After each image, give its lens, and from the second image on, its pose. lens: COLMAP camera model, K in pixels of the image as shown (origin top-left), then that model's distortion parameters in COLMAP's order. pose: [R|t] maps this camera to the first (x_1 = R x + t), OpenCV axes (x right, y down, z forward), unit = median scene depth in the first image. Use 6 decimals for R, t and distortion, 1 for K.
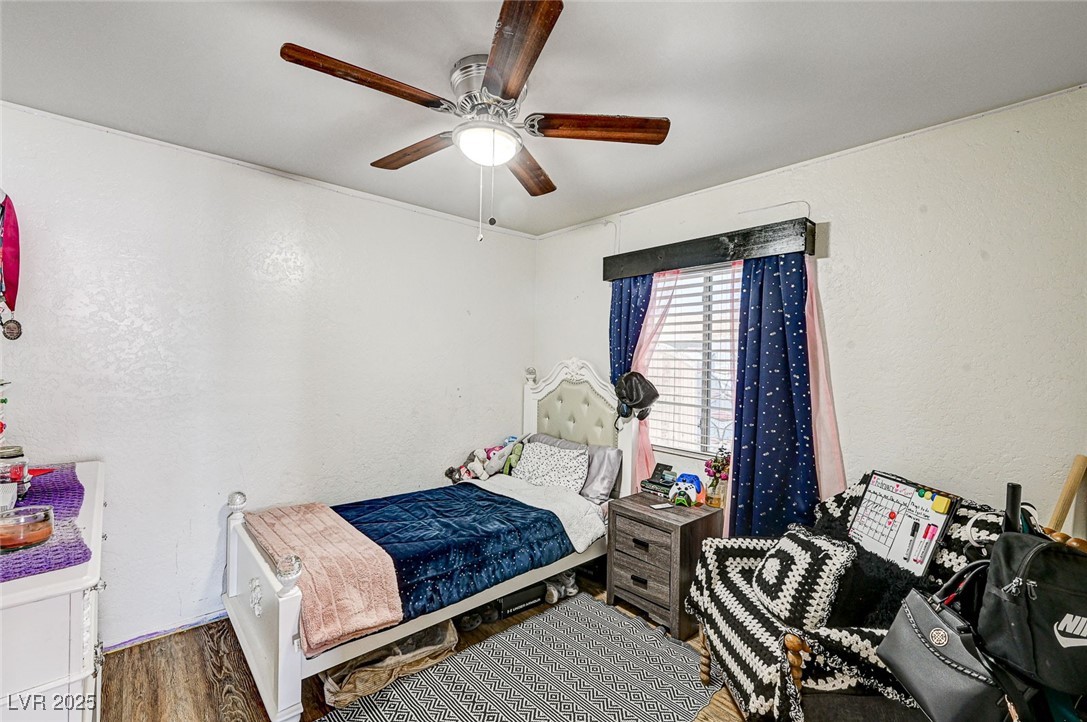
lens RADIAL K [[449.1, 0, 547.8], [0, 449.1, 364.5], [0, 0, 1]] dist [-0.000099, -0.000161]
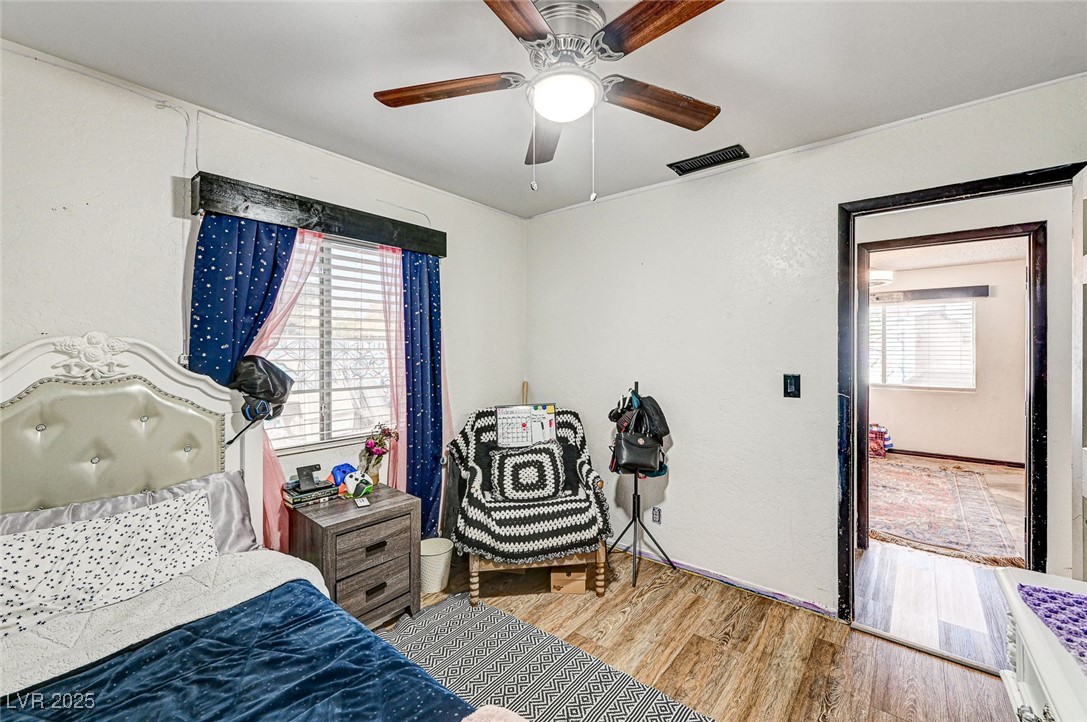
lens RADIAL K [[443.5, 0, 544.1], [0, 443.5, 347.8], [0, 0, 1]] dist [0.000121, 0.000055]
pose [[-0.128115, -0.017059, 0.991613, -0.596249], [0.007218, 0.999810, 0.018132, -0.004401], [-0.991733, 0.009481, -0.127968, 0.673853]]
